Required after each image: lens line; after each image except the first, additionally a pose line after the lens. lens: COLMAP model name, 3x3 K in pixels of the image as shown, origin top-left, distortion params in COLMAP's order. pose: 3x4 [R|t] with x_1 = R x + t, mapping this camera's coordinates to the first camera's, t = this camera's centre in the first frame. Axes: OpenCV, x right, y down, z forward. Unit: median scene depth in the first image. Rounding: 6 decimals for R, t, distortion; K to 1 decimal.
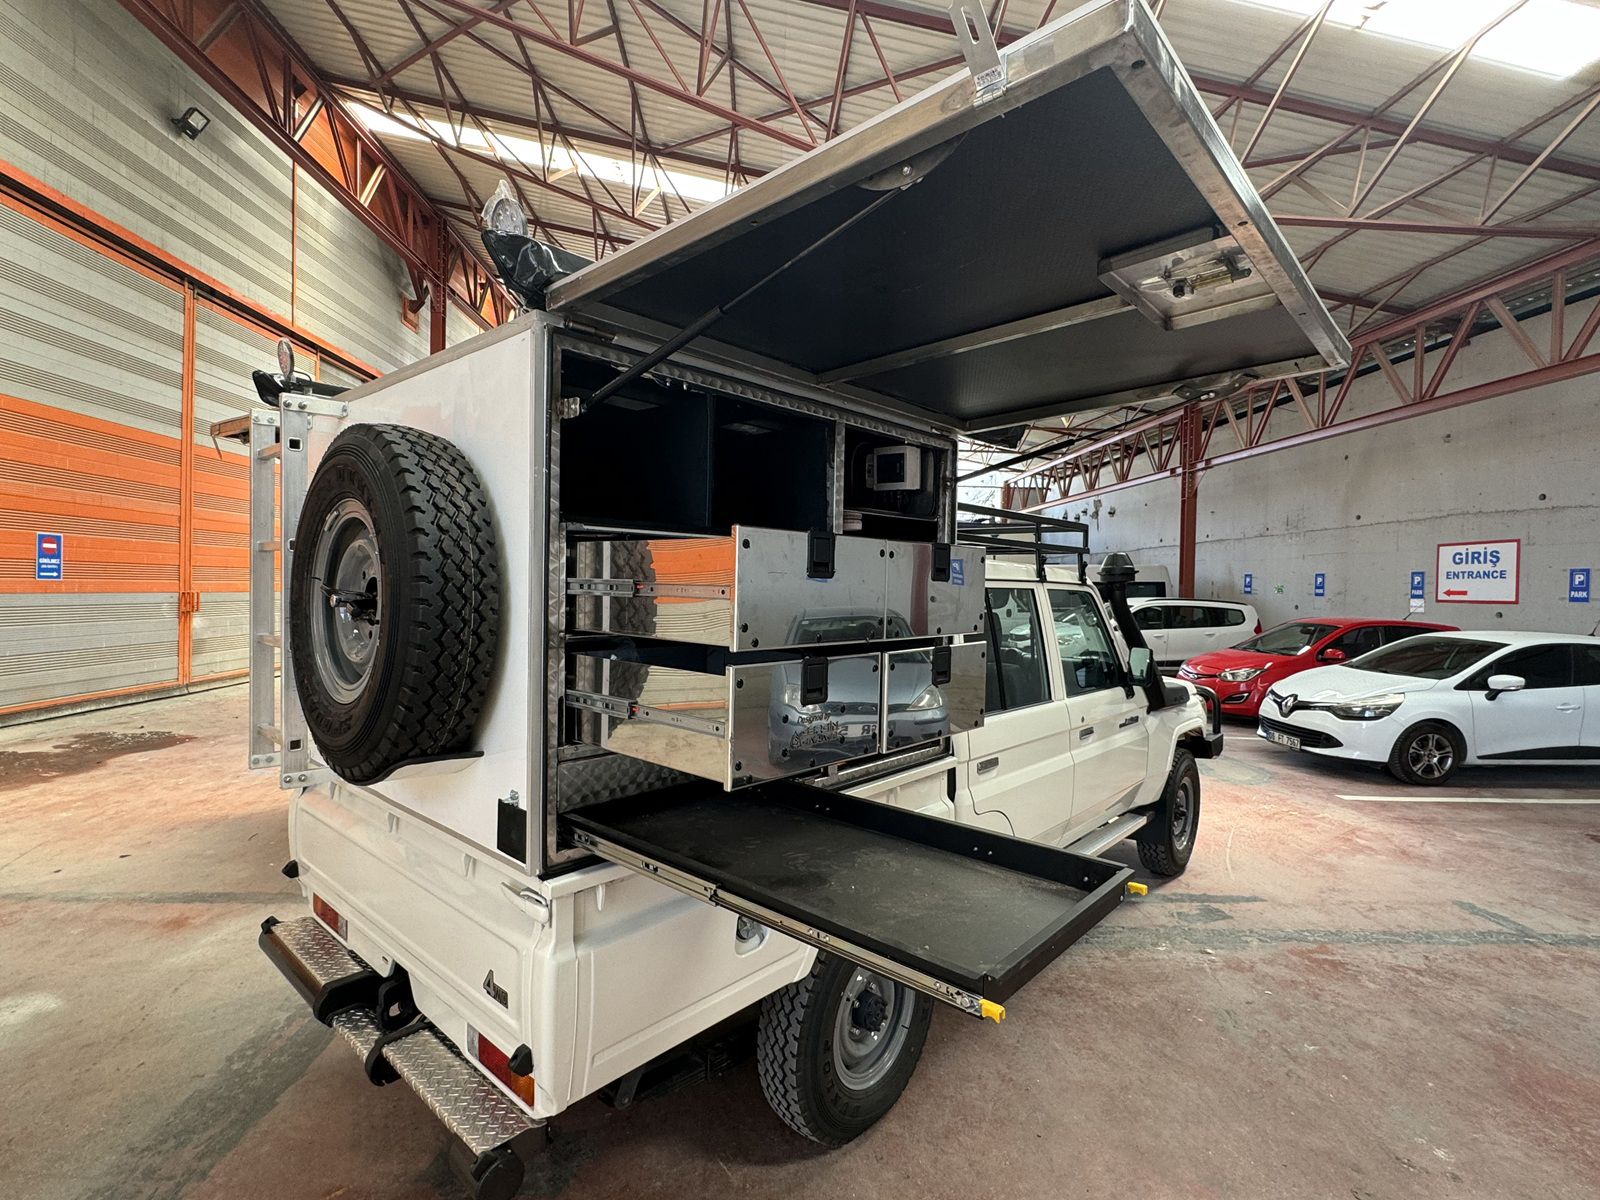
lens RADIAL K [[772.0, 0, 800.0], [0, 772.0, 600.0], [0, 0, 1]] dist [-0.001069, 0.000488]
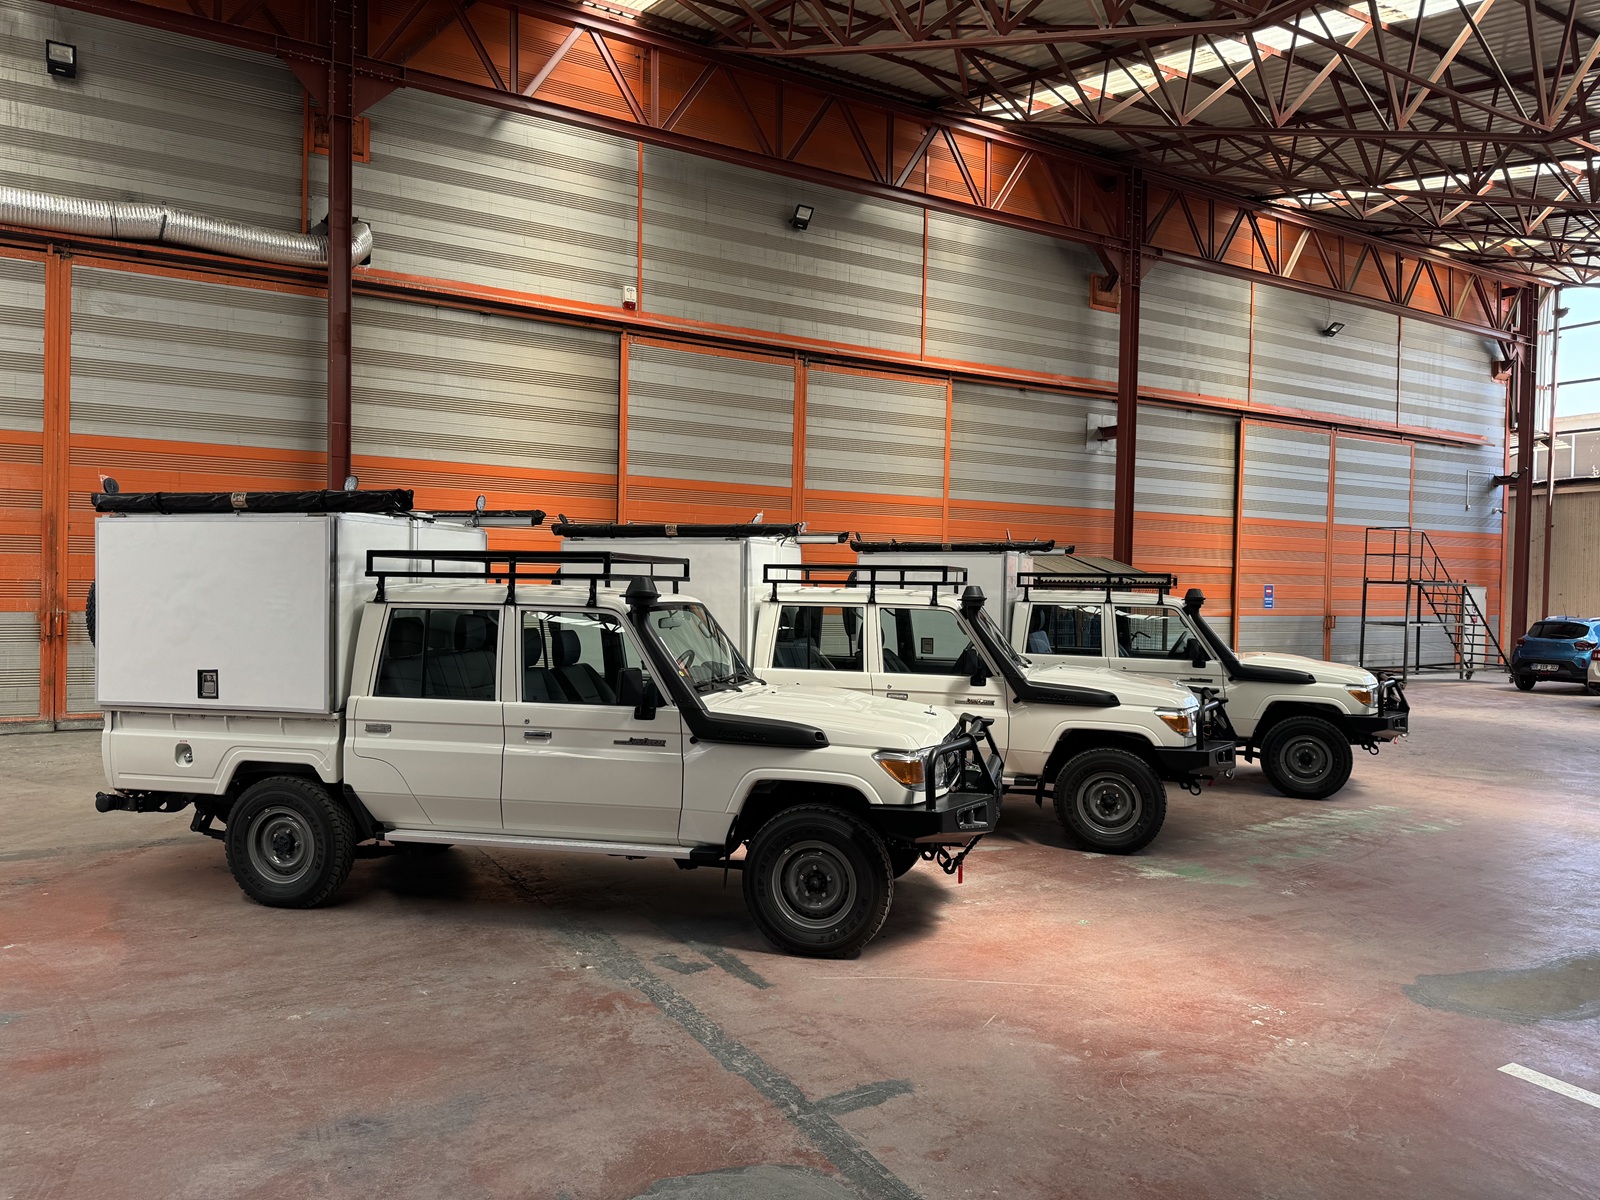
lens RADIAL K [[1113.4, 0, 792.1], [0, 1113.4, 620.9], [0, 0, 1]] dist [0.050106, -0.078986]
pose [[0.466486, 0.008210, -0.884490, 0.733503], [-0.018656, 0.999826, -0.000559, -0.001018], [0.884332, 0.016762, 0.466558, 0.204336]]
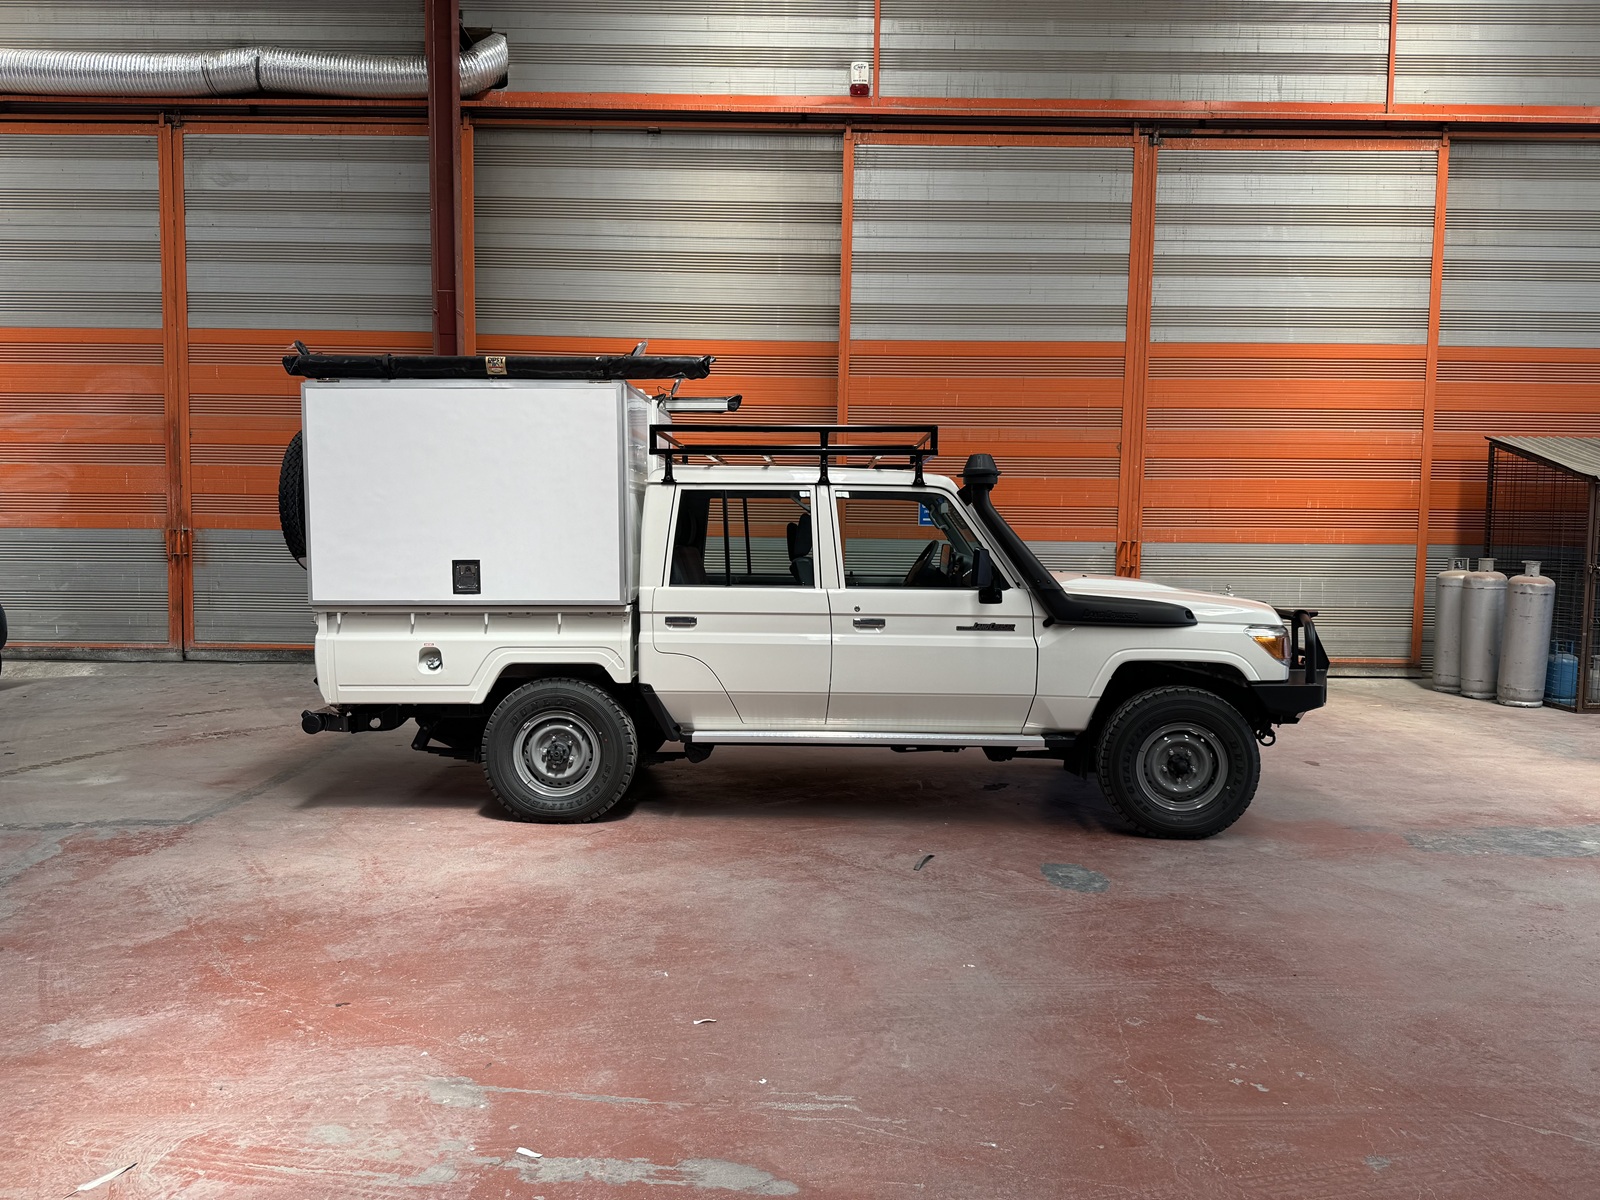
lens RADIAL K [[1143.6, 0, 780.7], [0, 1143.6, 596.2], [0, 0, 1]] dist [0.043226, -0.060780]
pose [[-0.050752, 0.039475, -0.997931, 0.364408], [-0.027976, 0.998770, 0.040931, 0.006997], [0.998319, 0.029996, -0.049585, 0.734999]]
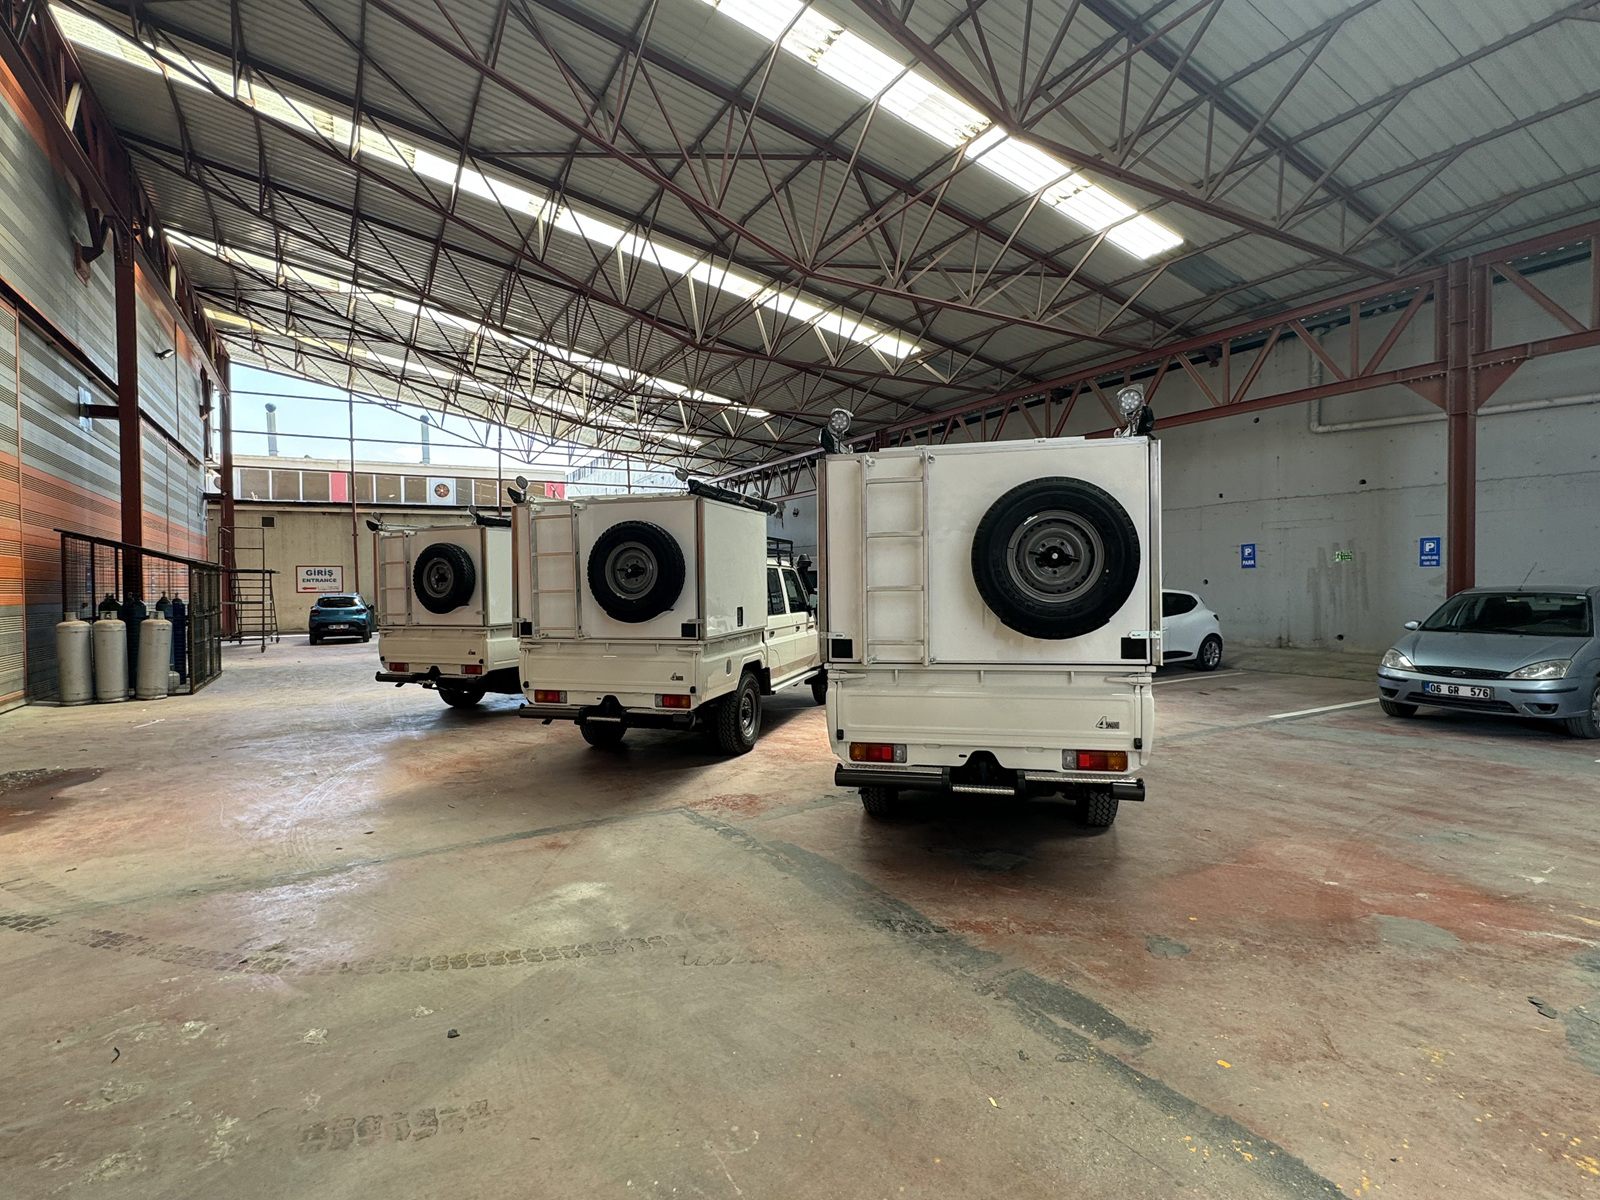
lens RADIAL K [[766.4, 0, 773.2], [0, 766.4, 618.9], [0, 0, 1]] dist [0.025538, -0.019677]
pose [[0.892302, -0.052892, 0.448329, -0.388243], [0.039163, 0.998438, 0.039845, 0.002785], [-0.449736, -0.017995, 0.892980, -0.109457]]
